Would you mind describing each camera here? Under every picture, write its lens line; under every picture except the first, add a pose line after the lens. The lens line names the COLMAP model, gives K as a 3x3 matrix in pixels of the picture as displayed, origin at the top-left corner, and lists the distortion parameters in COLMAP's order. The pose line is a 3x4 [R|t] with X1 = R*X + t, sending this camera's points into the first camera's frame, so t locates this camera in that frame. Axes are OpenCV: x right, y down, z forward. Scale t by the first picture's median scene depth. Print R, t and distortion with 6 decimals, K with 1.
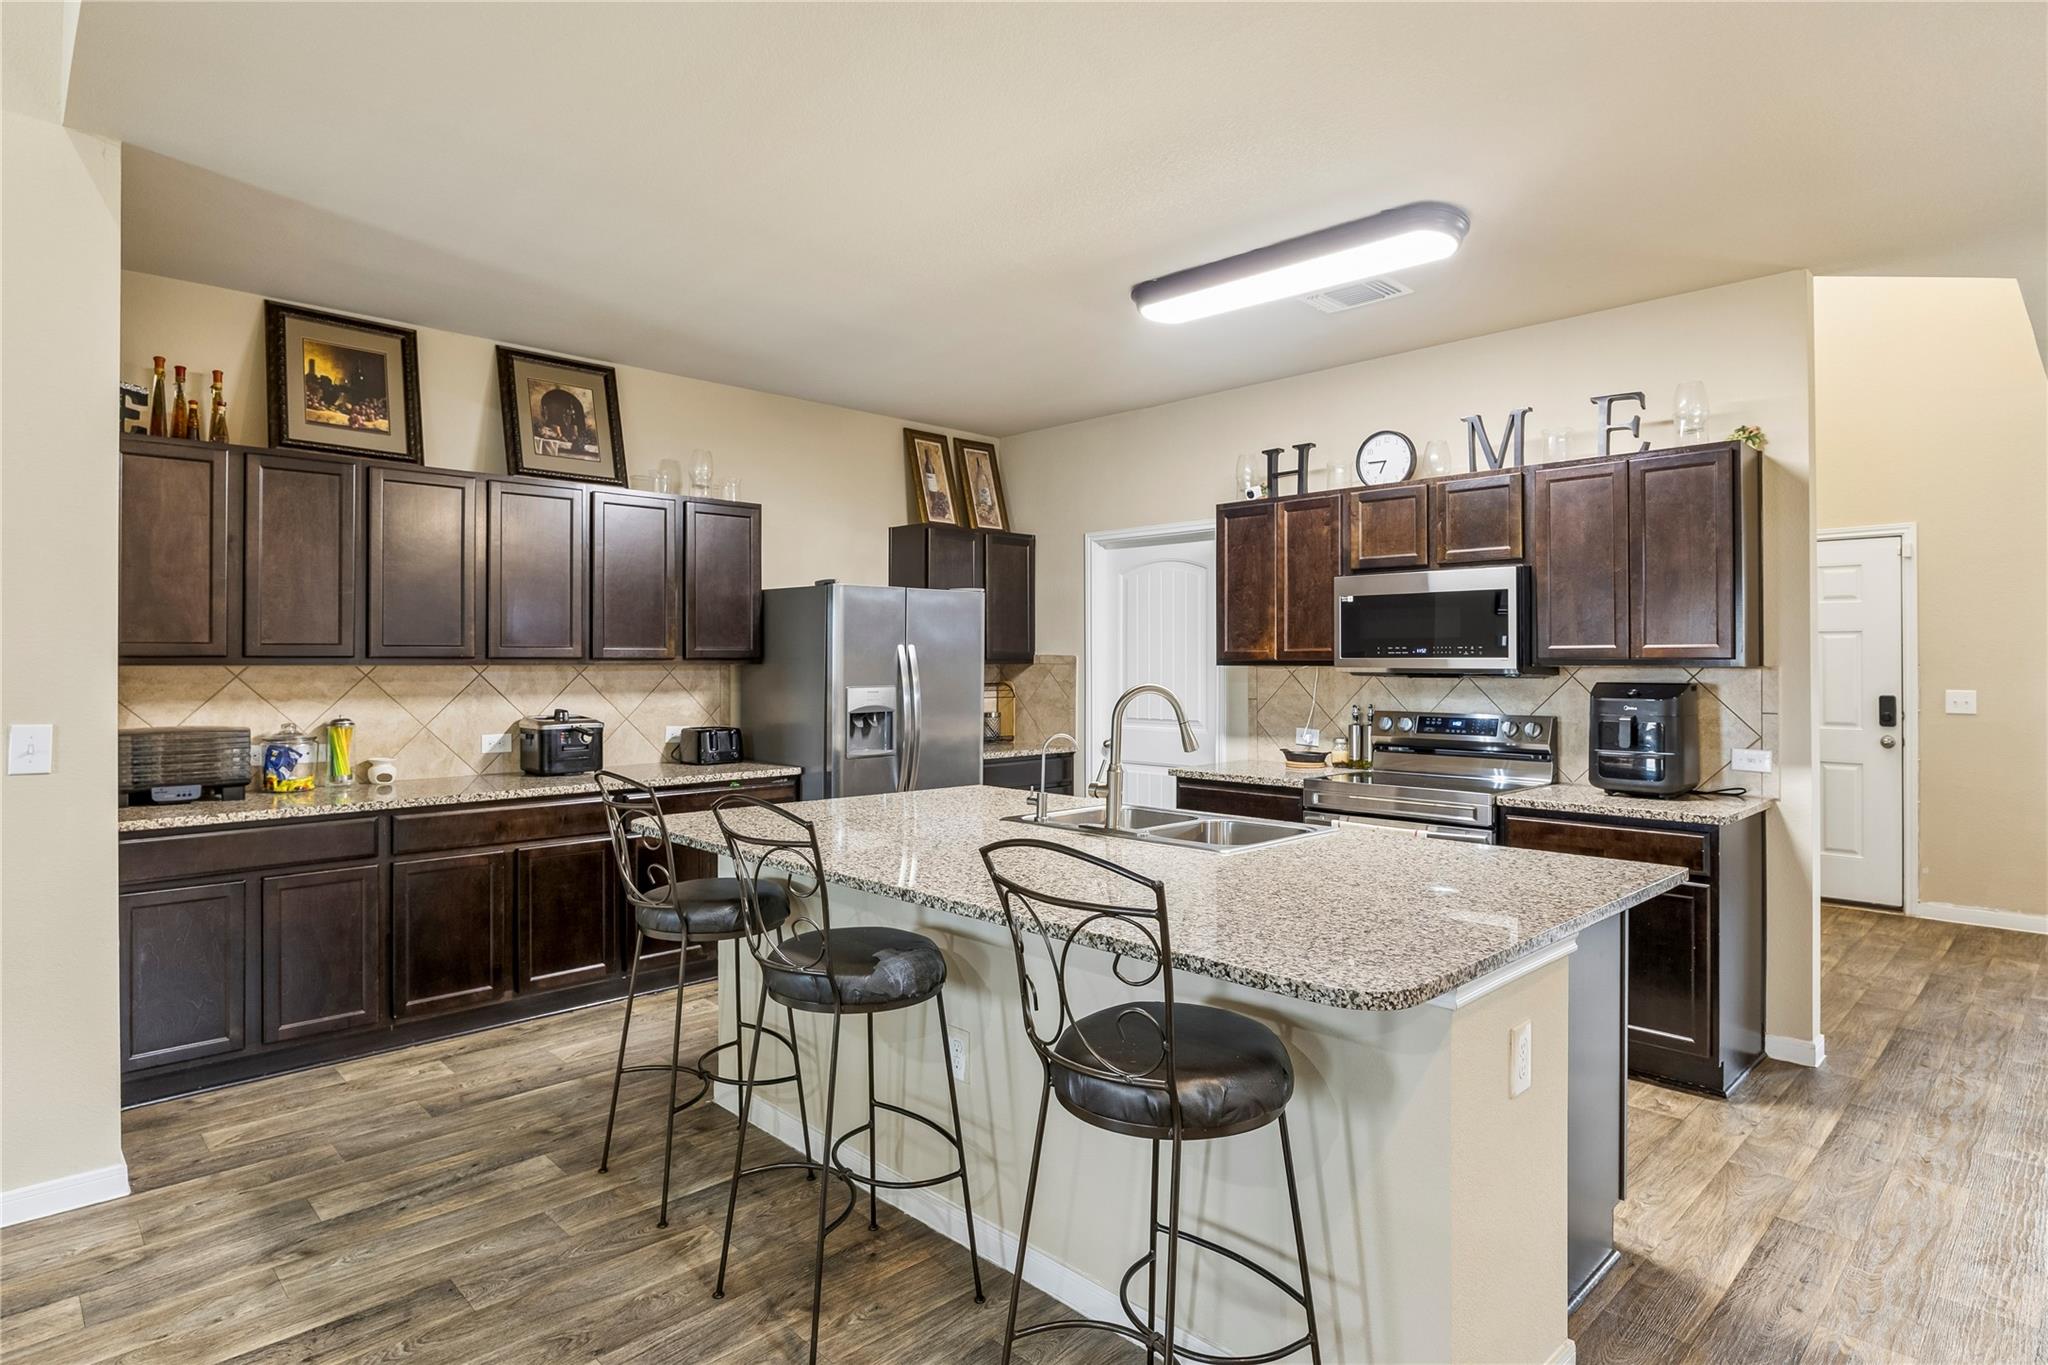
lens RADIAL K [[1100.9, 0, 1028.1], [0, 1100.9, 658.9], [0, 0, 1]] dist [-0.004942, -0.000766]
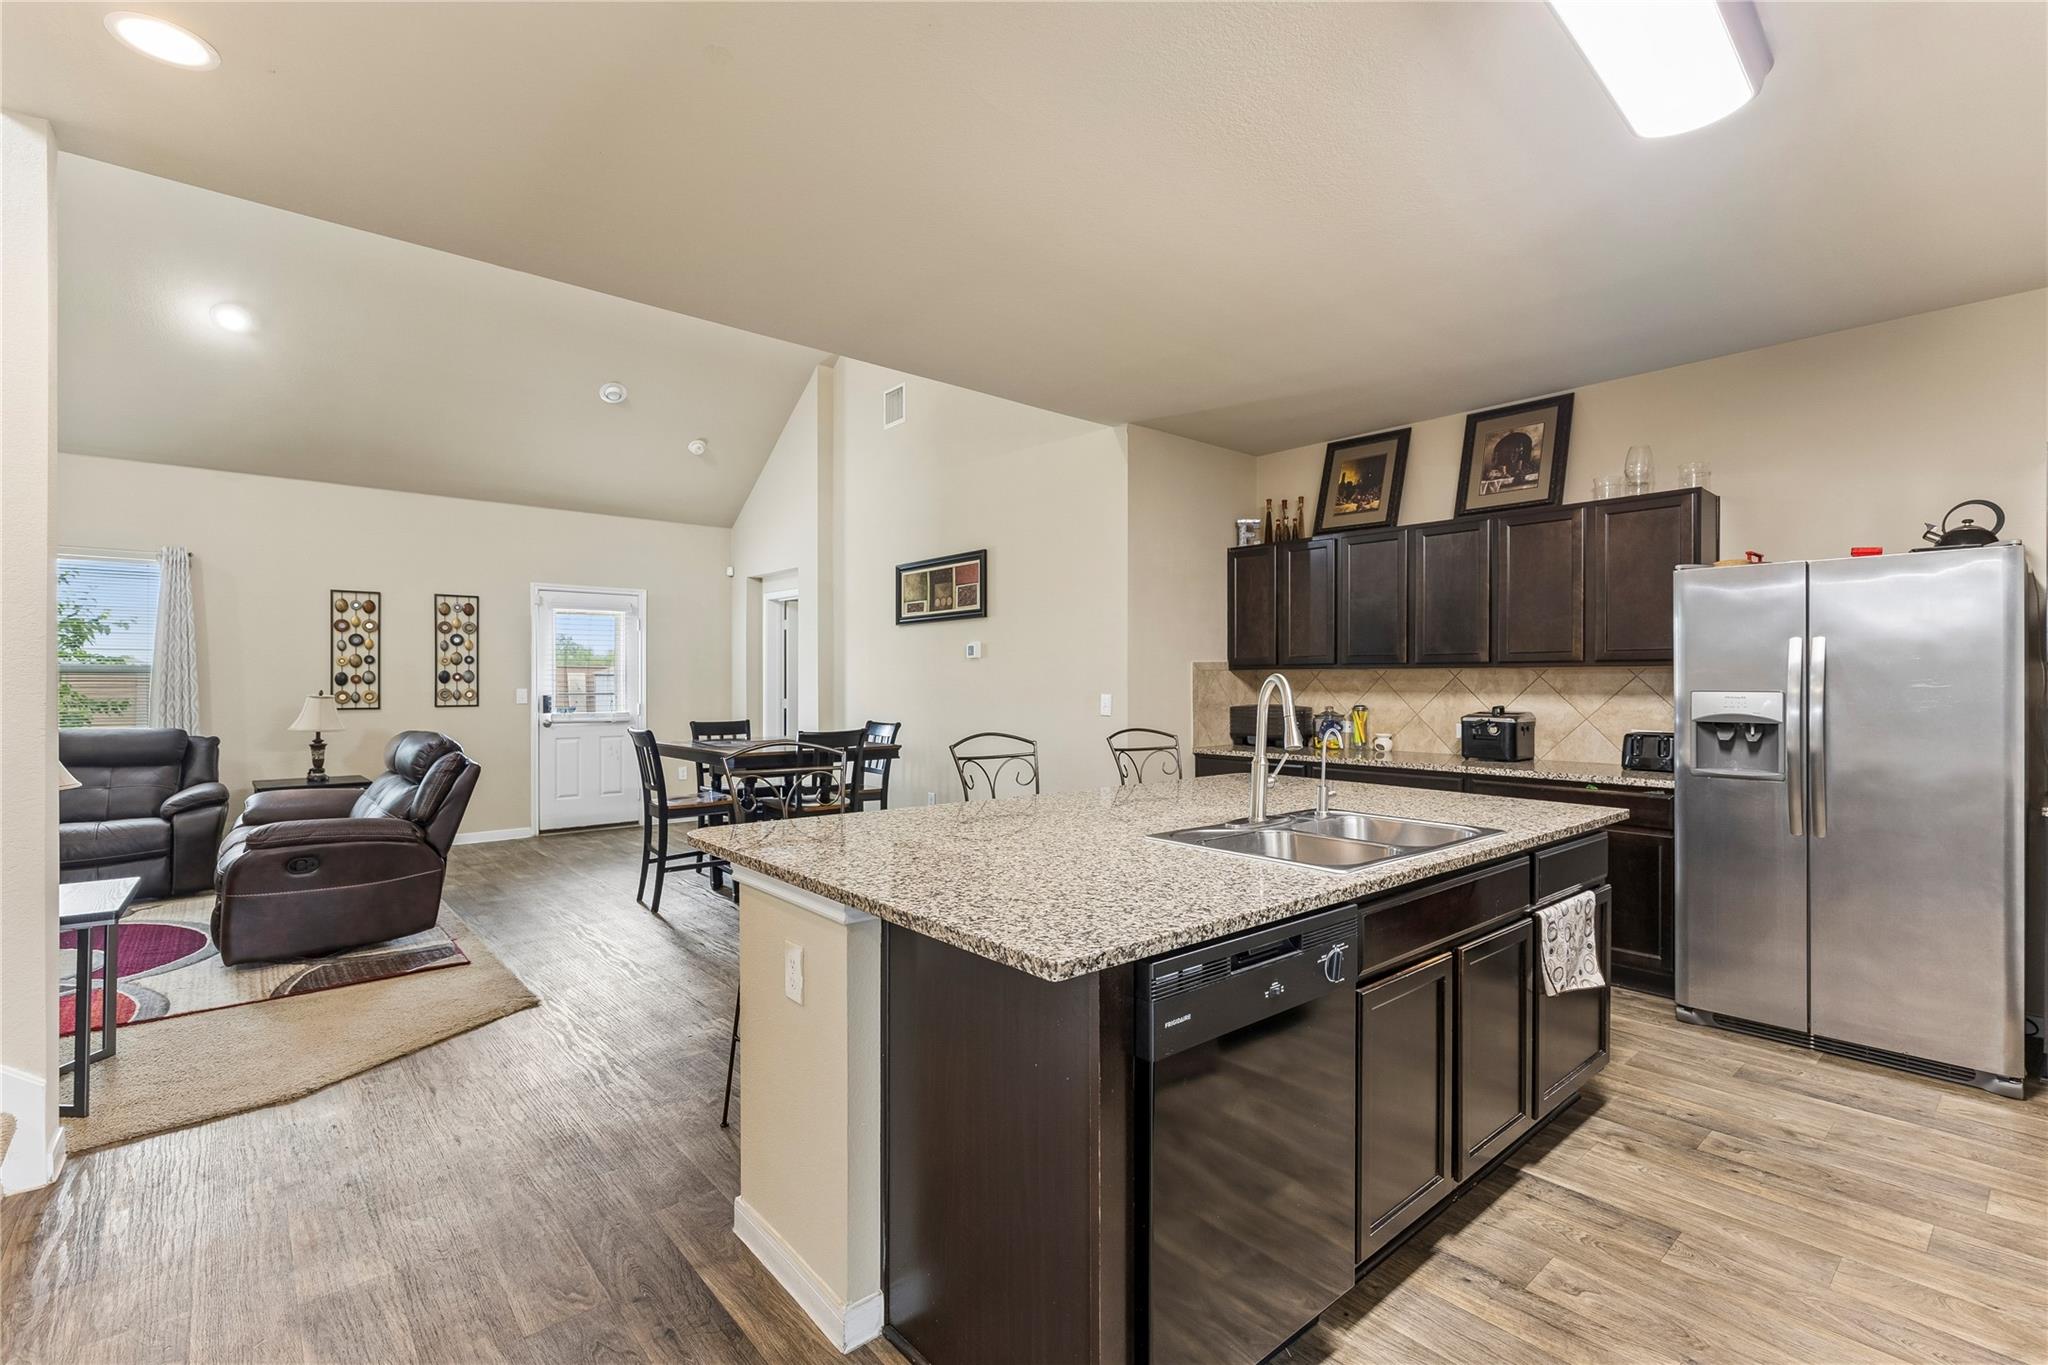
lens RADIAL K [[920.9, 0, 1024.6], [0, 920.9, 677.2], [0, 0, 1]] dist [-0.000354, -0.000165]
pose [[-0.062634, -0.003033, -0.998032, 0.650831], [0.001284, 0.999994, -0.003120, 0.018834], [0.998036, -0.001477, -0.062630, 0.605770]]
